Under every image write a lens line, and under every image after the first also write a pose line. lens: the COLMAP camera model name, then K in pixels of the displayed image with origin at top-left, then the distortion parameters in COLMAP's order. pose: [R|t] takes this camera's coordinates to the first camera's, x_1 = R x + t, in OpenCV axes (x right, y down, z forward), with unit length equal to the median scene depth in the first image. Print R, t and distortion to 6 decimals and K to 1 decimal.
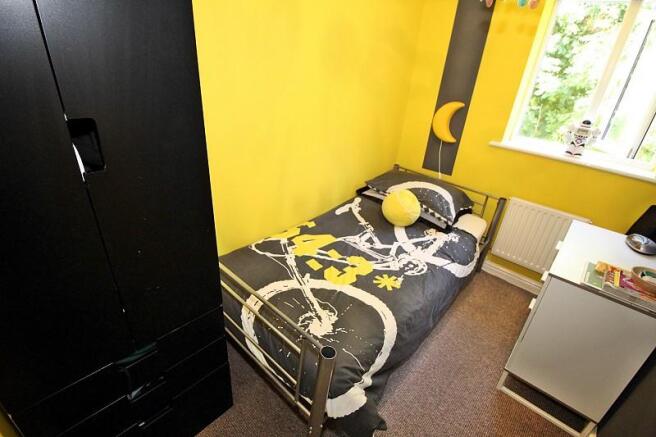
lens RADIAL K [[313.1, 0, 327.7], [0, 313.1, 215.5], [0, 0, 1]] dist [0.003048, -0.014644]
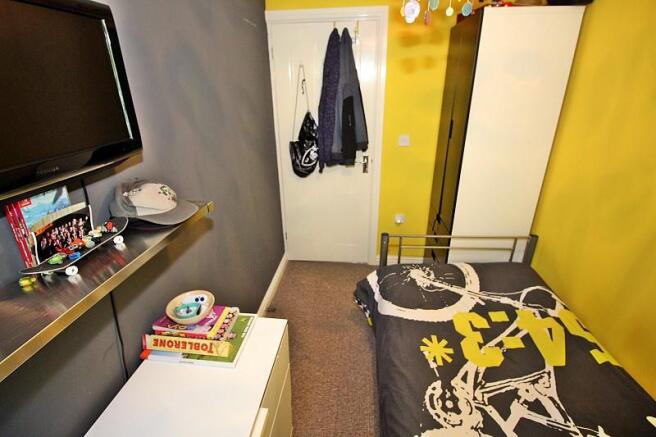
lens RADIAL K [[313.1, 0, 327.7], [0, 313.1, 215.5], [0, 0, 1]] dist [0.003048, -0.014644]
pose [[-0.798464, 0.162284, -0.579758, 0.789766], [-0.316880, 0.705516, 0.633904, -0.444554], [0.511901, 0.689863, -0.511905, 0.959658]]
